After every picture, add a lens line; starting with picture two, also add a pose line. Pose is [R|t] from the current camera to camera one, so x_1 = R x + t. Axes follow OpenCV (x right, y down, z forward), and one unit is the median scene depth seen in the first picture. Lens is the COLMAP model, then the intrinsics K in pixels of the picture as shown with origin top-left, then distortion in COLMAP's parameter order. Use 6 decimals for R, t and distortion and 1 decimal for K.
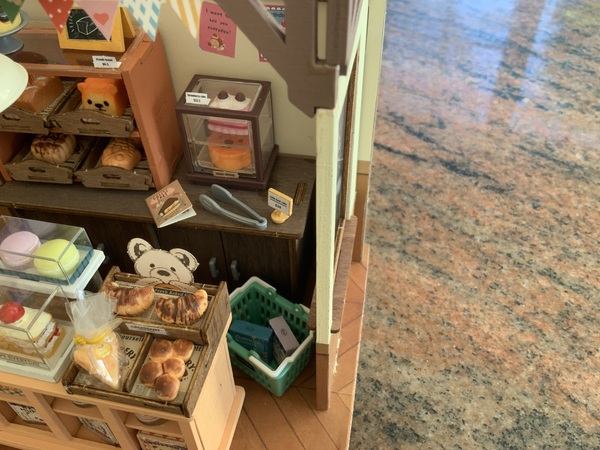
lens RADIAL K [[507.5, 0, 300.0], [0, 507.5, 225.0], [0, 0, 1]] dist [0.114974, -0.270976]
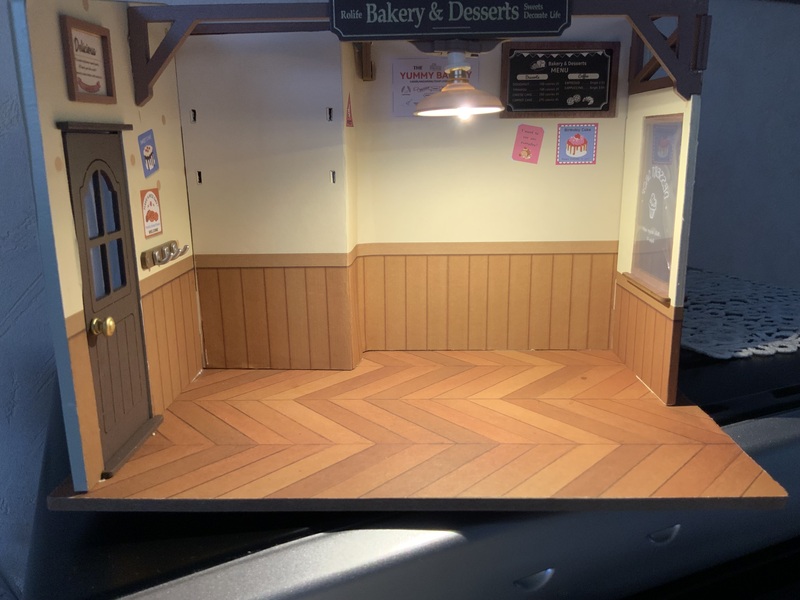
lens RADIAL K [[667.0, 0, 400.0], [0, 667.0, 300.0], [0, 0, 1]] dist [0.110905, -0.248177]
pose [[0.985659, -0.029633, 0.166128, -0.828655], [0.107405, 0.869476, -0.482158, 0.854607], [-0.130157, 0.493086, 0.860189, -0.345383]]
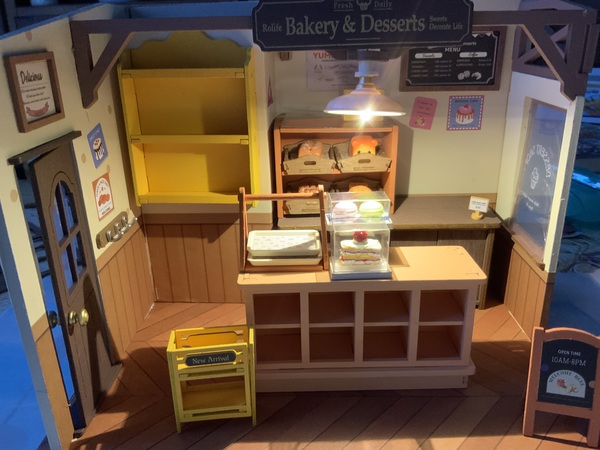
lens RADIAL K [[502.3, 0, 300.0], [0, 502.3, 225.0], [0, 0, 1]] dist [0.113836, -0.266204]
pose [[0.987005, -0.059069, 0.149436, -0.815478], [0.111165, 0.922528, -0.369573, 0.513685], [-0.116029, 0.381382, 0.917107, -0.320172]]
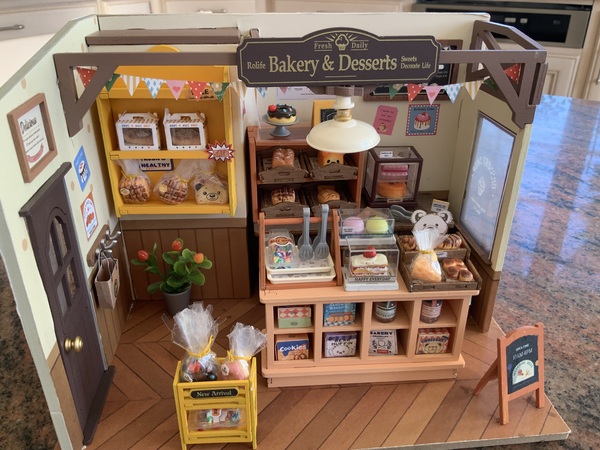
lens RADIAL K [[501.3, 0, 300.0], [0, 501.3, 225.0], [0, 0, 1]] dist [0.155958, -0.379359]
pose [[0.961469, -0.101704, 0.255410, -0.927062], [0.167985, 0.952779, -0.252970, 0.362828], [-0.217621, 0.286128, 0.933152, -0.475125]]
